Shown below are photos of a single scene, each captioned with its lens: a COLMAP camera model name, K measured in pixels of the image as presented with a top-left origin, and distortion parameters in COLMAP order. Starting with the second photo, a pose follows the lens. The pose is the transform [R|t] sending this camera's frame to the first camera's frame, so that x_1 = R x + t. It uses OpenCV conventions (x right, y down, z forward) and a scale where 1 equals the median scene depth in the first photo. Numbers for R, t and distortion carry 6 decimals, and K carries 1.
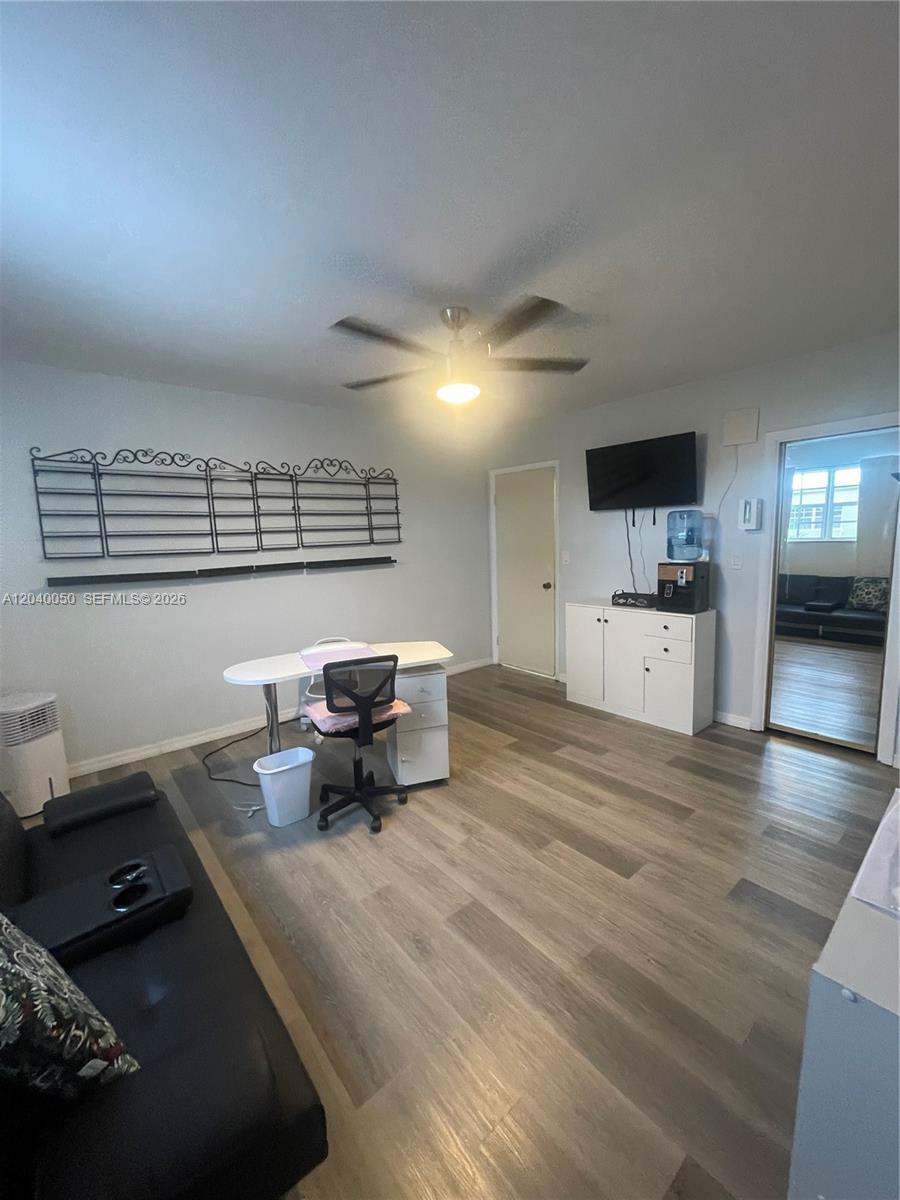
lens RADIAL K [[486.0, 0, 448.4], [0, 486.0, 593.4], [0, 0, 1]] dist [0.012434, 0.000371]
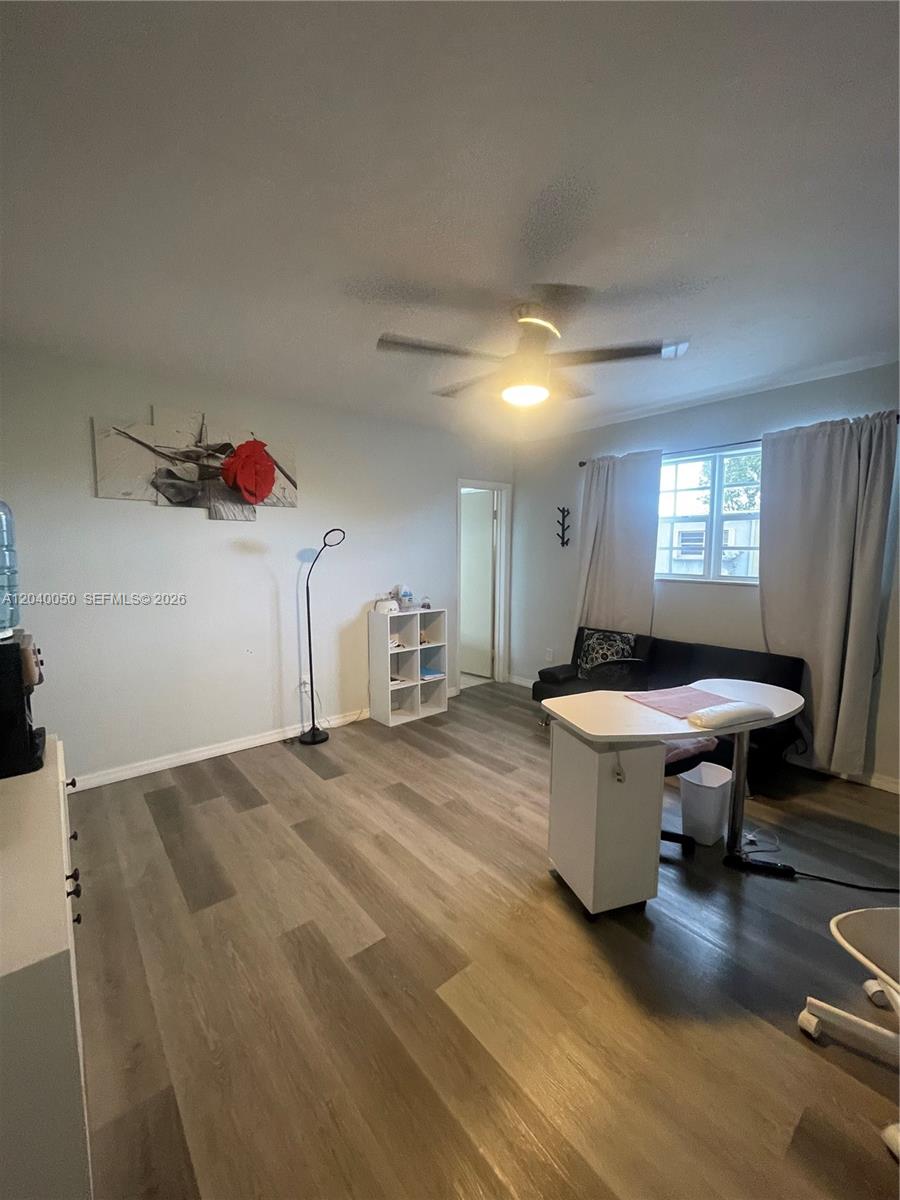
lens RADIAL K [[484.0, 0, 447.8], [0, 484.0, 599.1], [0, 0, 1]] dist [-0.001706, 0.000131]
pose [[-0.999602, 0.028097, 0.002652, 0.172240], [0.027987, 0.974817, 0.221243, -0.233442], [0.003631, 0.221230, -0.975215, 1.950151]]
